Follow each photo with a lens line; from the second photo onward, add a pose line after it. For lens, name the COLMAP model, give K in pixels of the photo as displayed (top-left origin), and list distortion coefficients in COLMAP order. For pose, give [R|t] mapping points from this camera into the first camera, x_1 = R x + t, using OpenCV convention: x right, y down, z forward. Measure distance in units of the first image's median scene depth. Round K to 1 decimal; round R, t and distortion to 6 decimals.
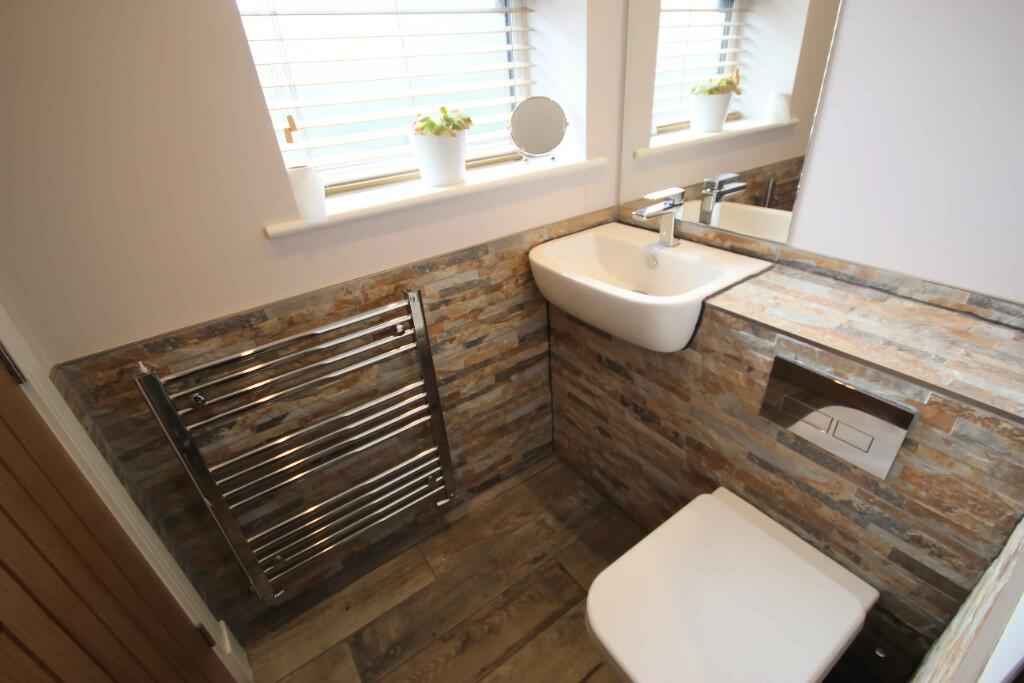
lens RADIAL K [[473.2, 0, 514.1], [0, 473.2, 342.7], [0, 0, 1]] dist [0.002883, -0.005990]
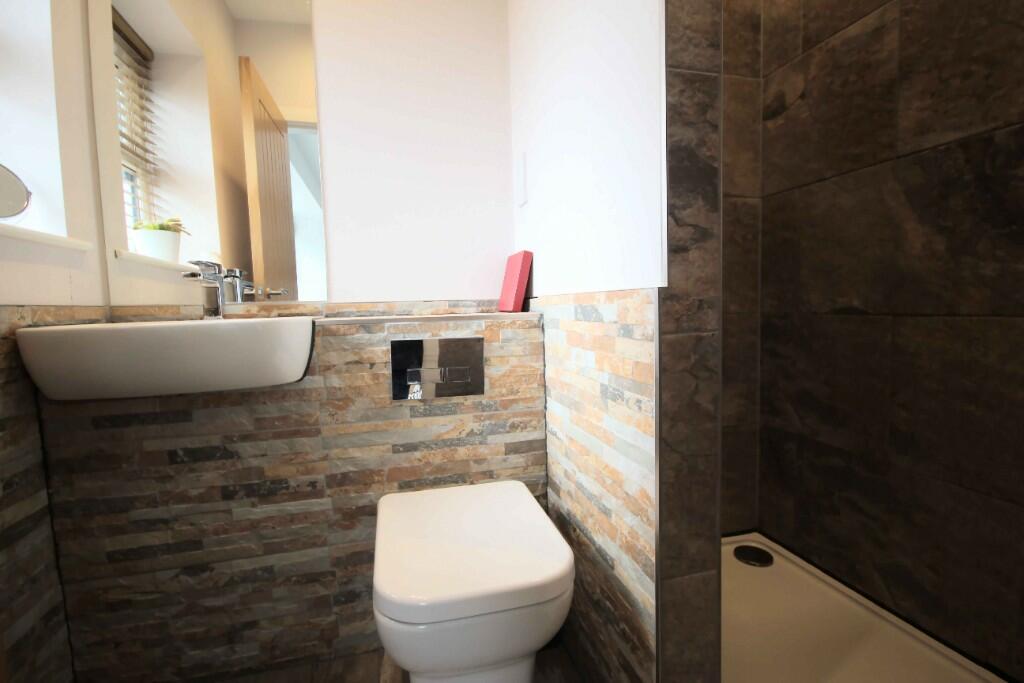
lens RADIAL K [[473.2, 0, 511.7], [0, 473.2, 337.7], [0, 0, 1]] dist [0.002883, -0.005990]
pose [[0.353875, -0.012976, 0.935203, -0.459433], [0.474896, 0.863914, -0.167711, 0.348128], [-0.805758, 0.503473, 0.311880, 0.316864]]
